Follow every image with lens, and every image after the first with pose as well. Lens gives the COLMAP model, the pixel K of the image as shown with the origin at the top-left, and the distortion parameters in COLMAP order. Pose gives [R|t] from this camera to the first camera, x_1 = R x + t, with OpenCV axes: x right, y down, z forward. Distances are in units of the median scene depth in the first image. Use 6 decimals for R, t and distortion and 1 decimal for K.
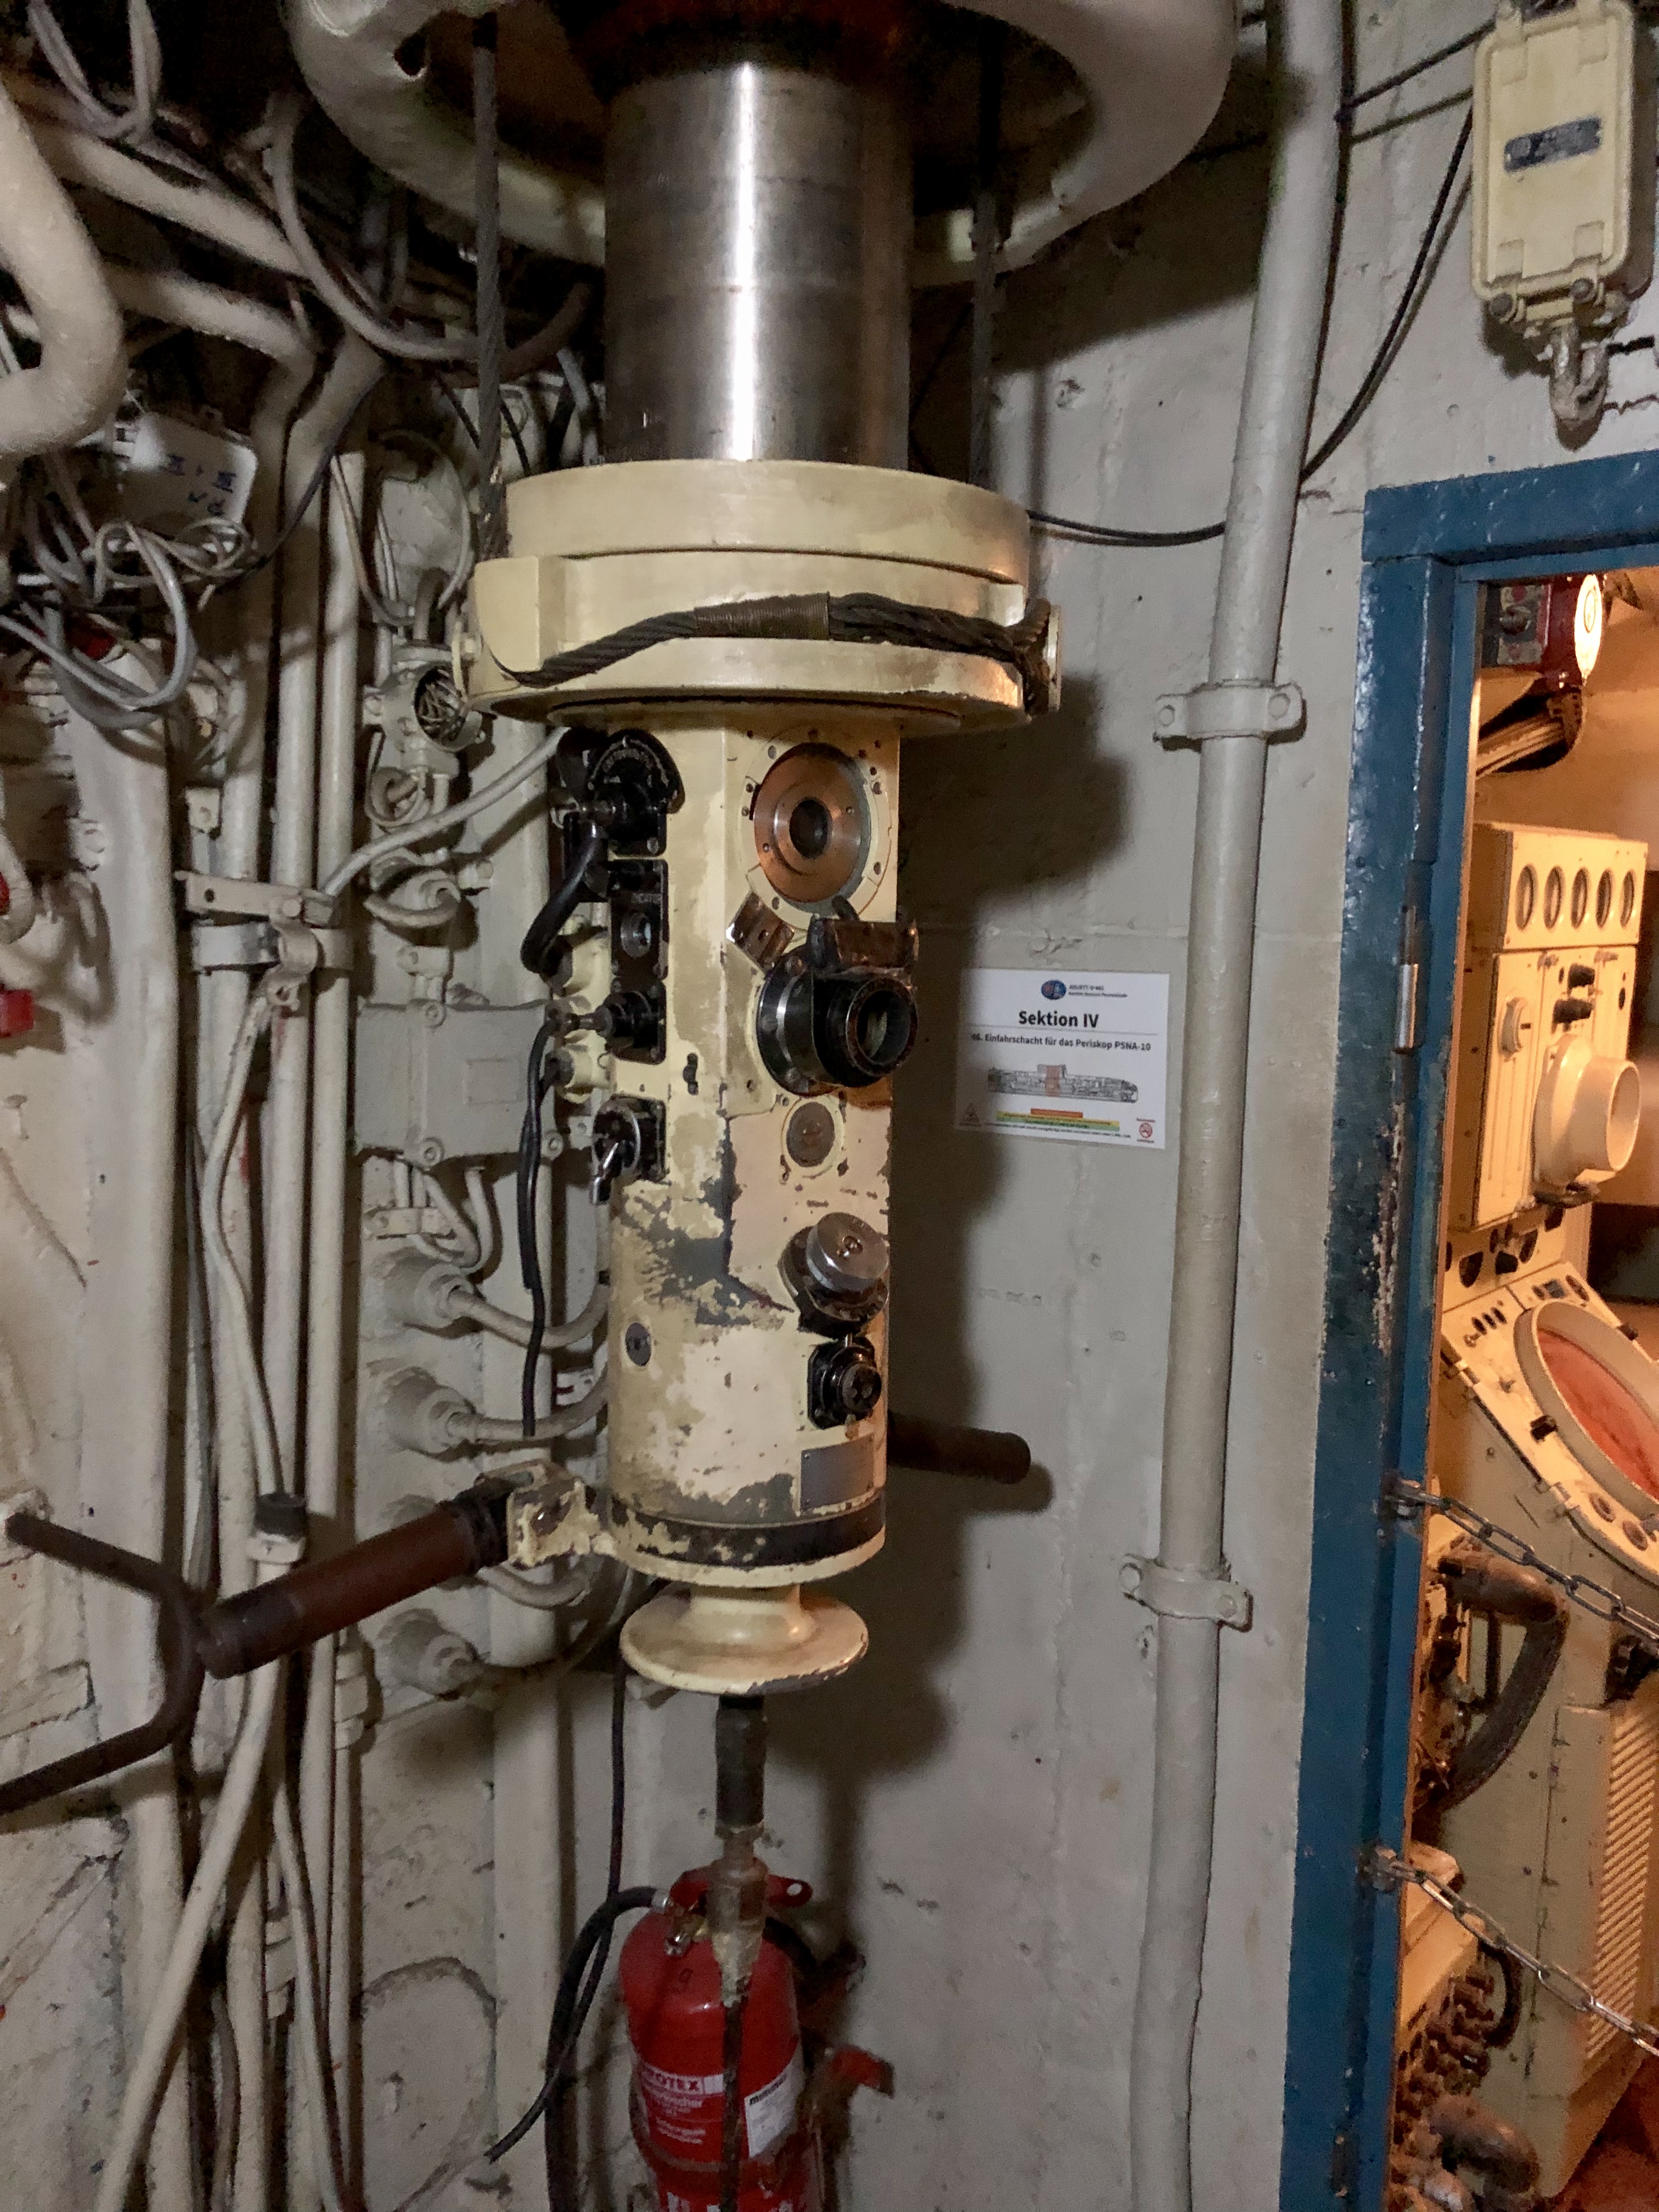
lens RADIAL K [[1845.7, 0, 833.1], [0, 1845.7, 1108.2], [0, 0, 1]] dist [0.015189, 0.001105]
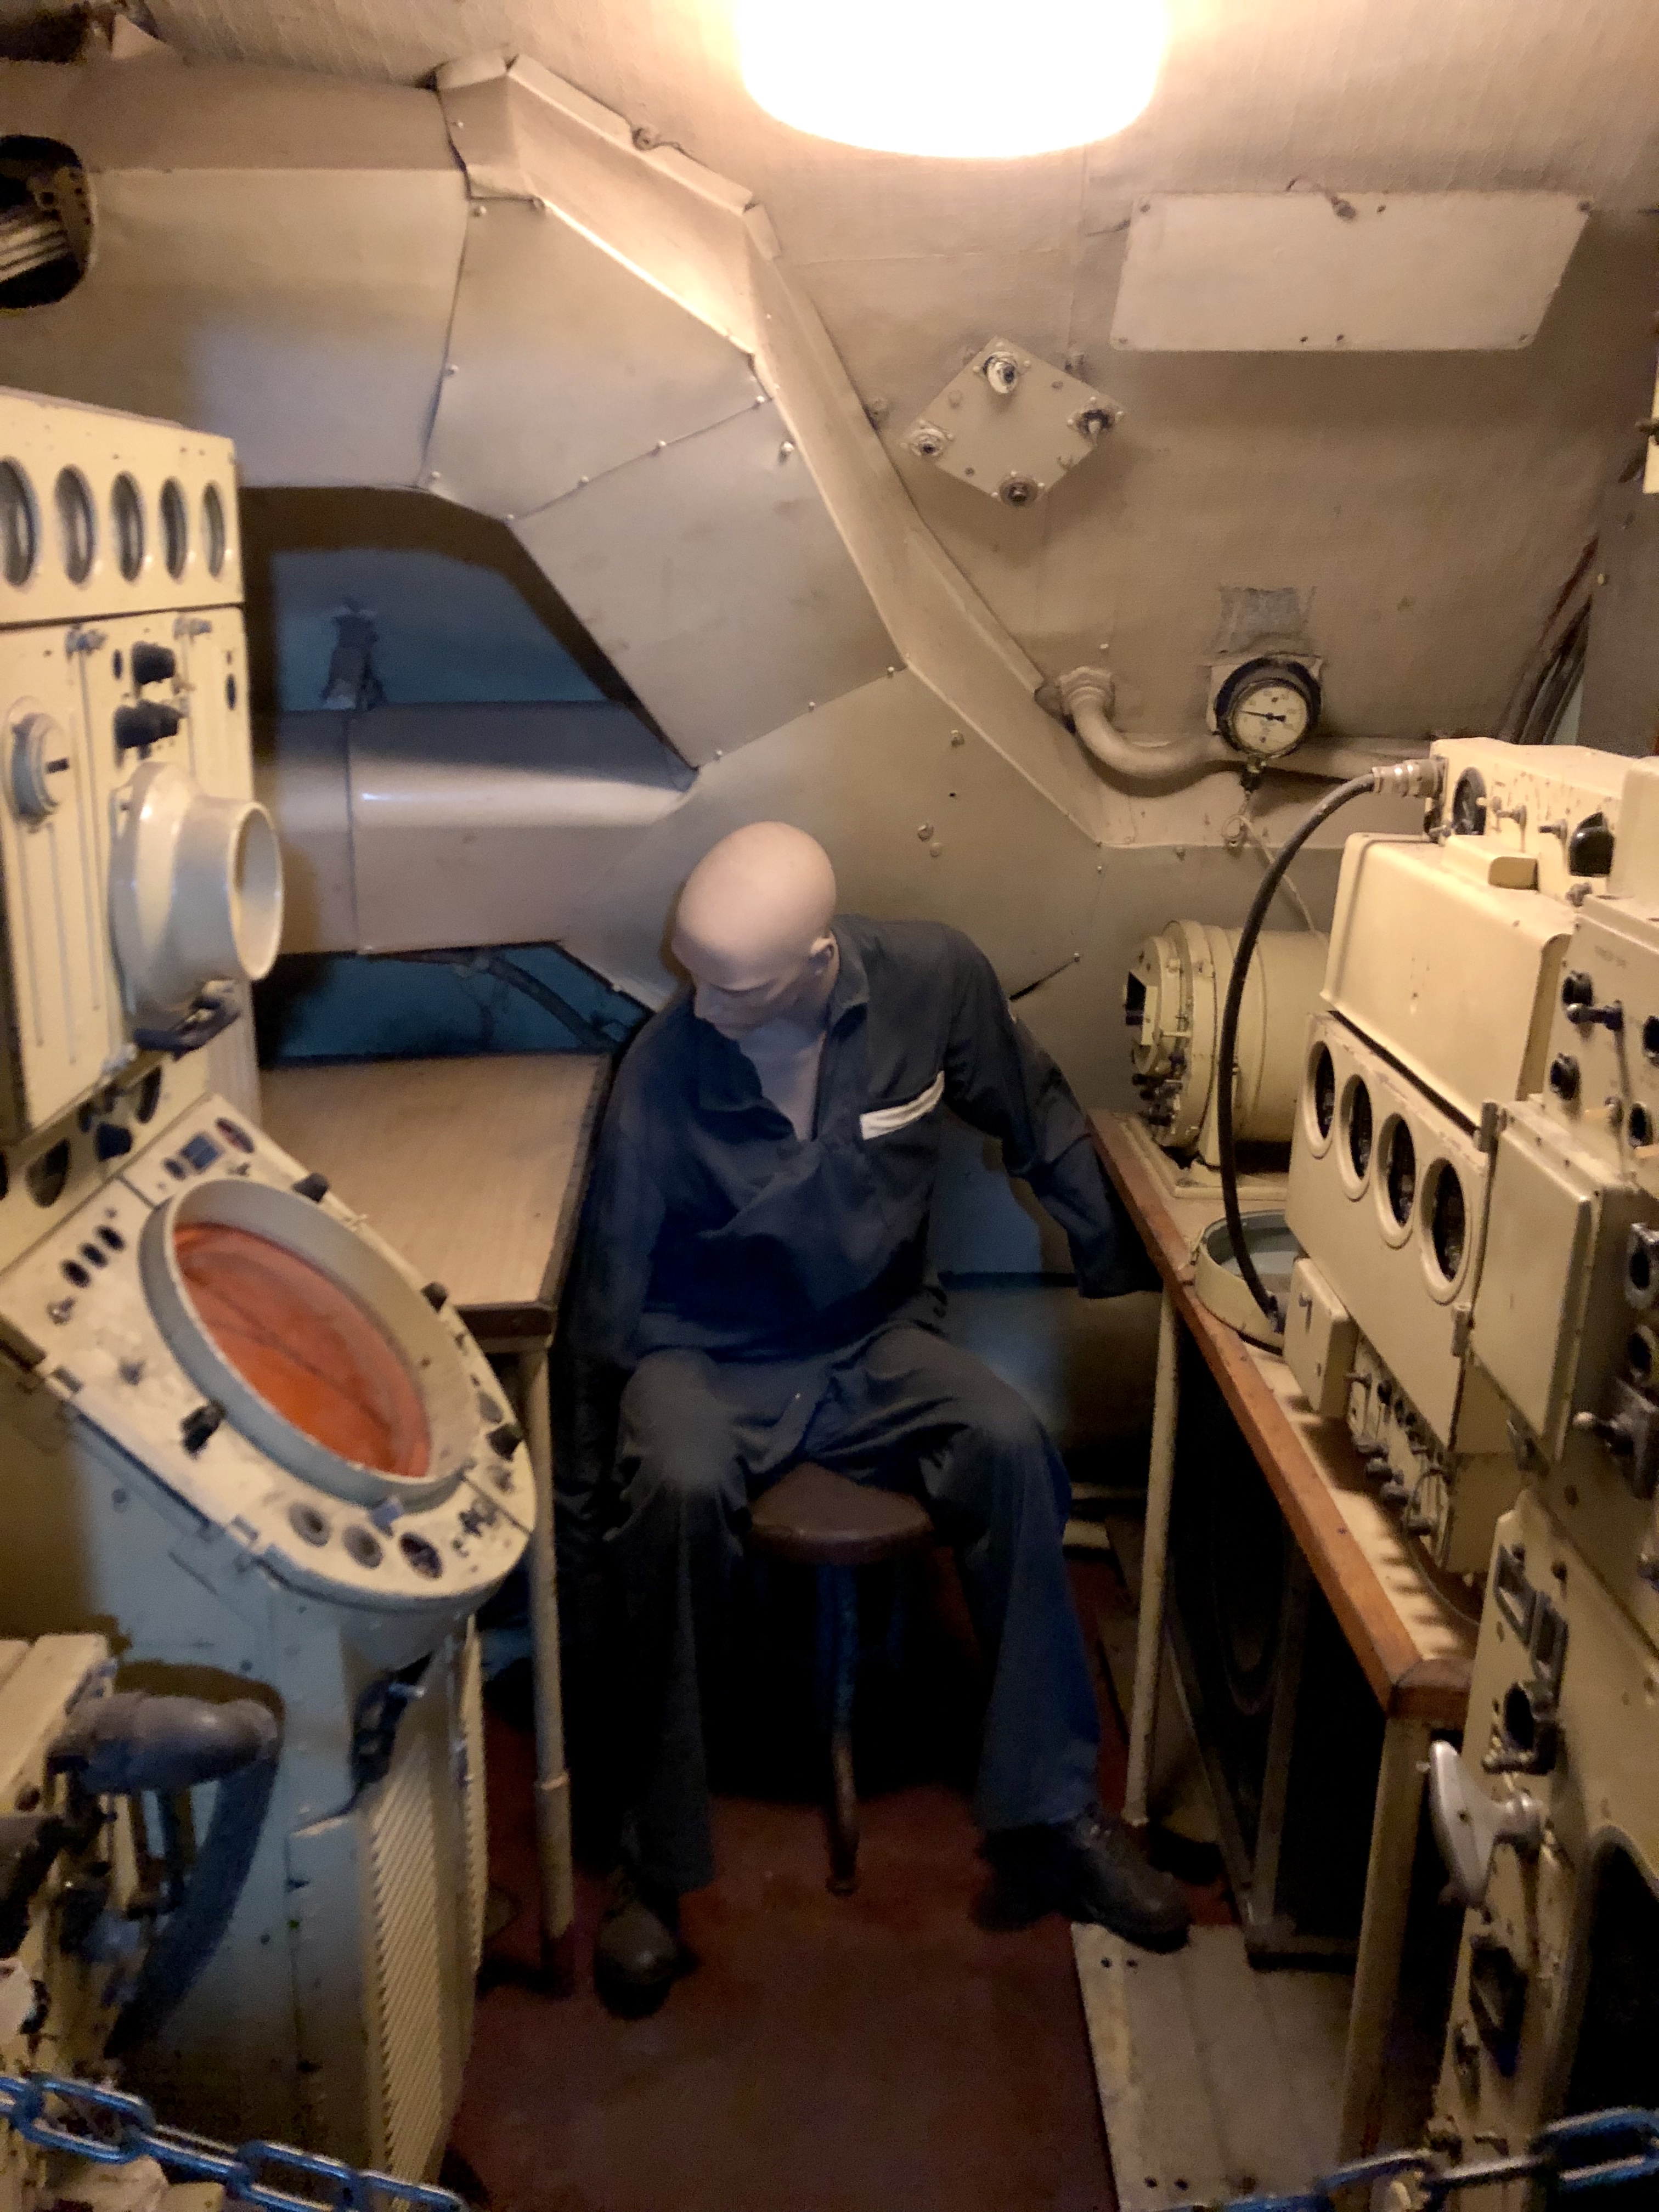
lens RADIAL K [[1845.7, 0, 832.9], [0, 1845.7, 1103.3], [0, 0, 1]] dist [0.015189, 0.001105]
pose [[0.772841, -0.195051, 0.603881, 0.186929], [0.084308, 0.974716, 0.206932, -0.038556], [-0.628975, -0.109013, 0.769745, 0.389998]]
